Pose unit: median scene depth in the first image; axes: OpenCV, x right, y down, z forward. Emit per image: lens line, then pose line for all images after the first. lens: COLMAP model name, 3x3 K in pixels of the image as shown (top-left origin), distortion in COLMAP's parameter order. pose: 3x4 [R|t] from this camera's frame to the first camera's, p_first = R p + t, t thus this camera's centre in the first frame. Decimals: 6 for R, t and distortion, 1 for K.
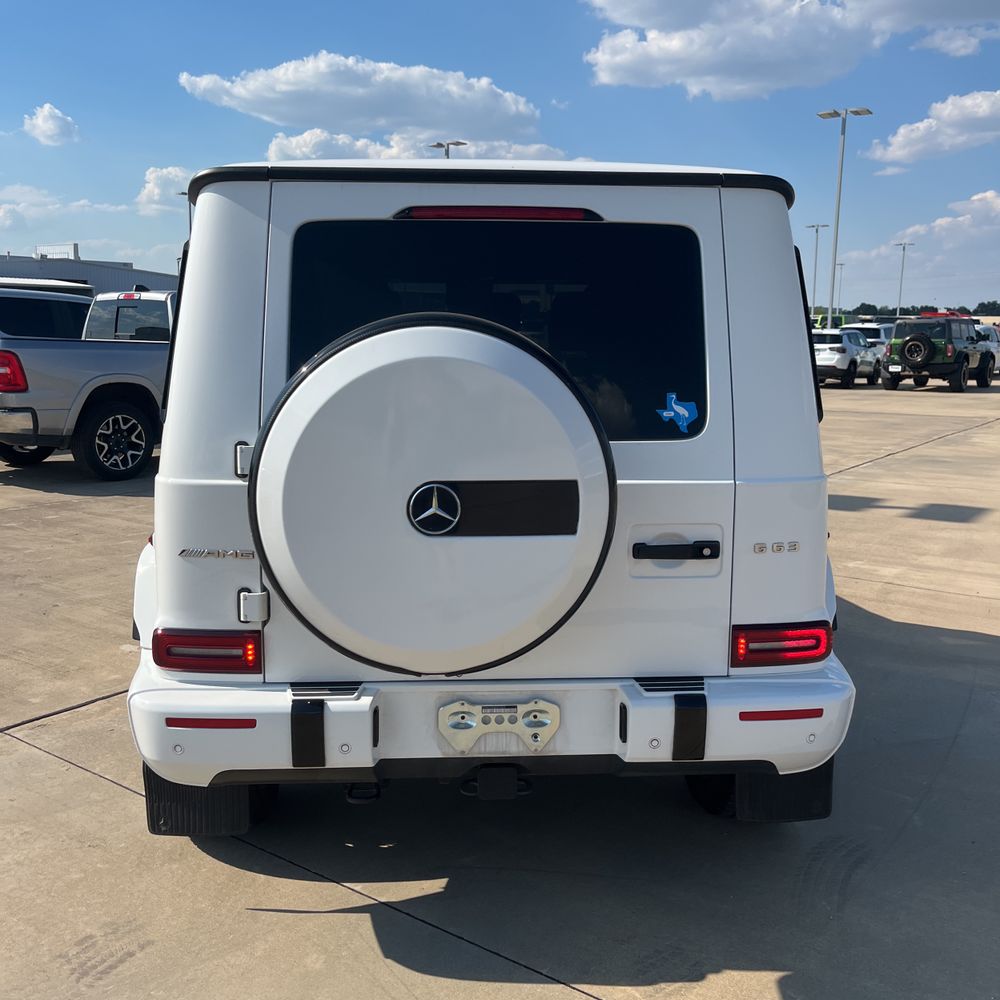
lens RADIAL K [[1017.0, 0, 500.0], [0, 1017.0, 500.0], [0, 0, 1]] dist [0.072177, -0.095501]
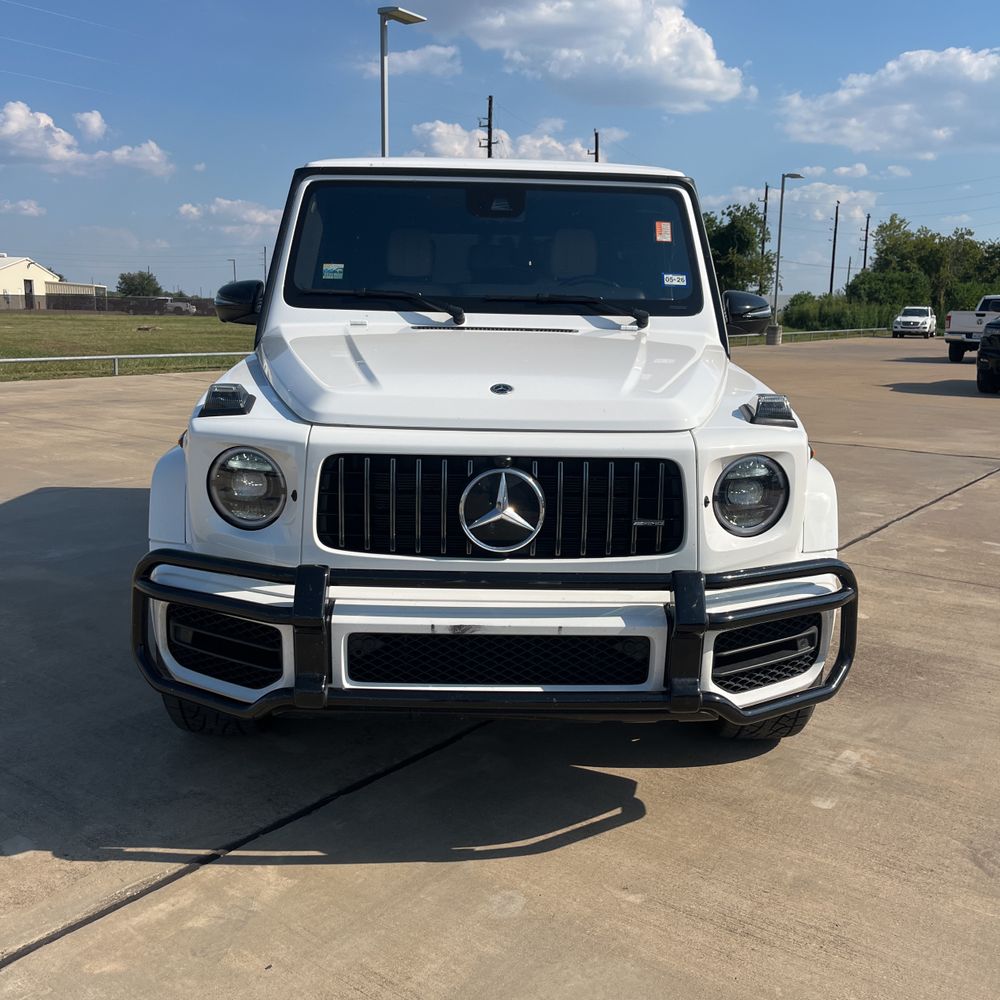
lens RADIAL K [[1007.9, 0, 491.2], [0, 1007.9, 500.0], [0, 0, 1]] dist [0.075559, -0.106565]
pose [[-0.998848, -0.031871, 0.035860, -0.127824], [-0.017077, 0.934688, 0.355059, -0.532967], [-0.044834, 0.354038, -0.934156, 3.601627]]
